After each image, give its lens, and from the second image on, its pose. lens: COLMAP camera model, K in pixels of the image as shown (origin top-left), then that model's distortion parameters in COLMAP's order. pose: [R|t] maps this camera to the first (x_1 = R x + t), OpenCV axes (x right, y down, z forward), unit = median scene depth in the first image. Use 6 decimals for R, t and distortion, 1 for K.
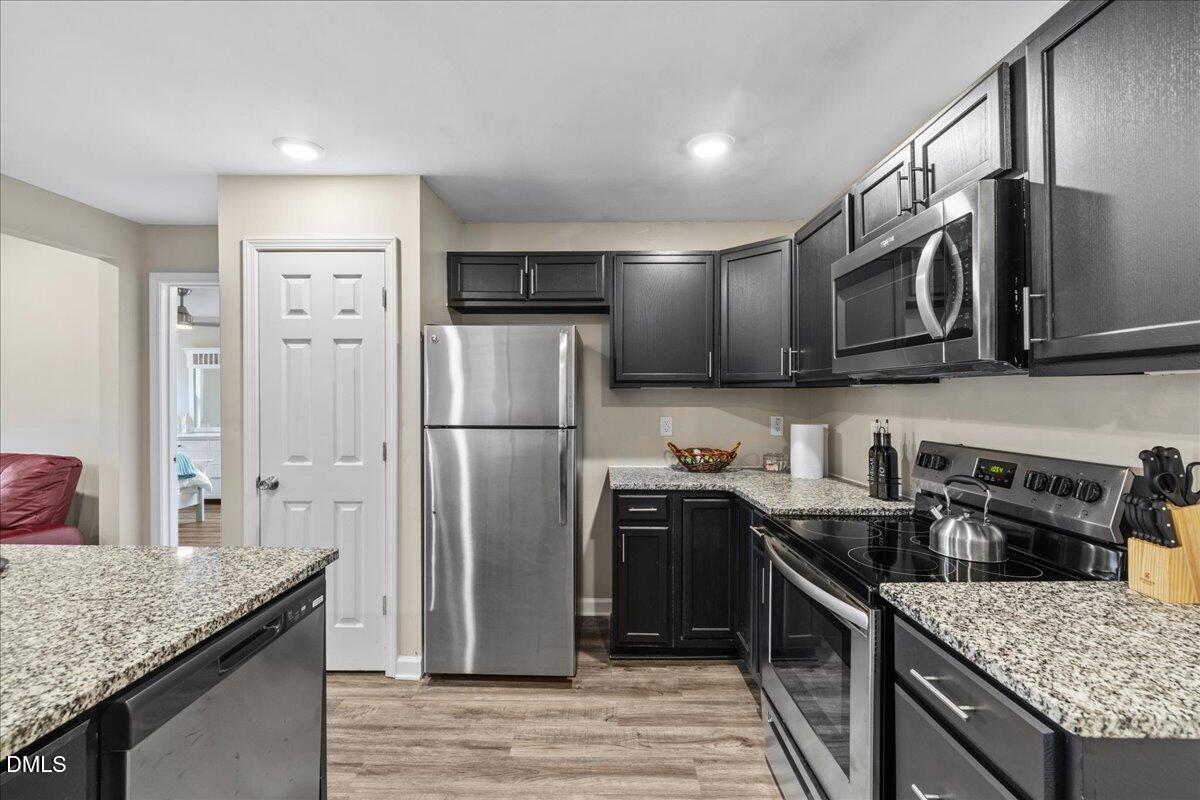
lens RADIAL K [[514.8, 0, 593.9], [0, 514.8, 396.8], [0, 0, 1]] dist [0.001626, 0.000610]
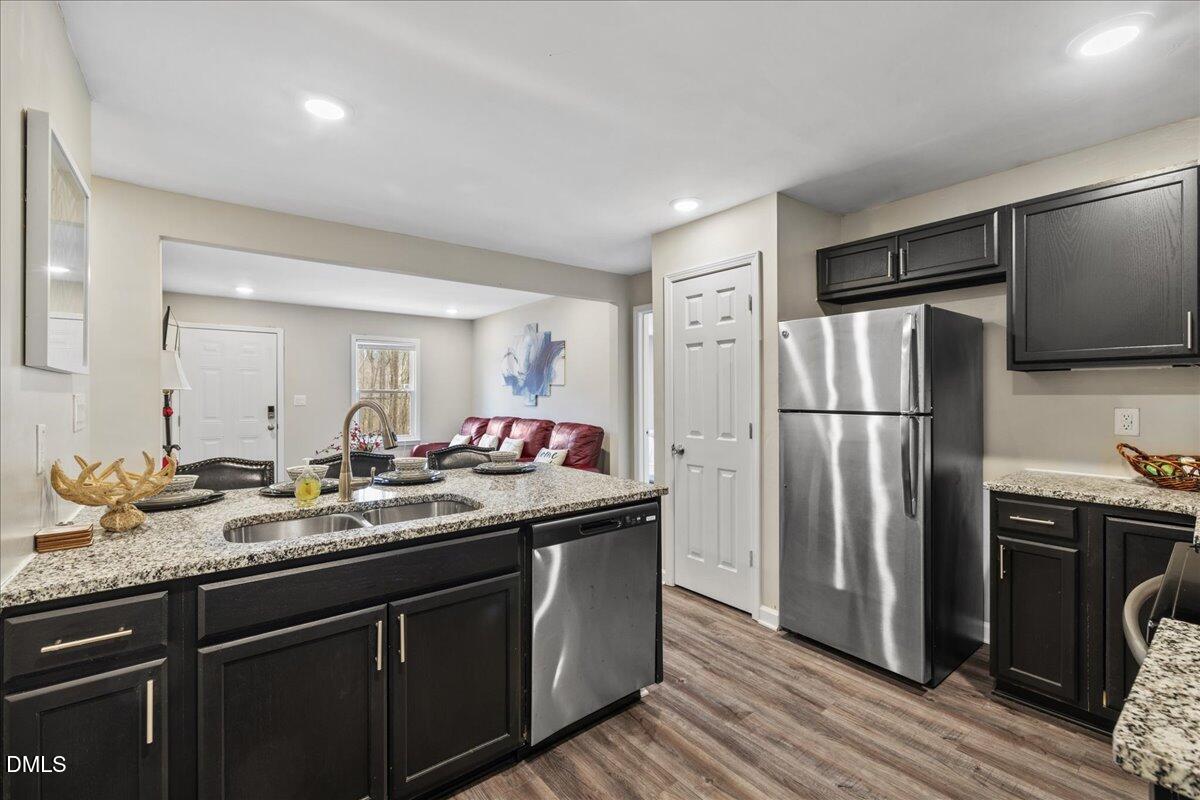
lens RADIAL K [[514.8, 0, 593.9], [0, 514.8, 396.8], [0, 0, 1]] dist [0.001626, 0.000610]
pose [[0.623969, -0.001491, -0.781447, 0.303033], [0.003168, 0.999995, 0.000621, 0.024659], [0.781442, -0.002863, 0.623971, -0.034698]]
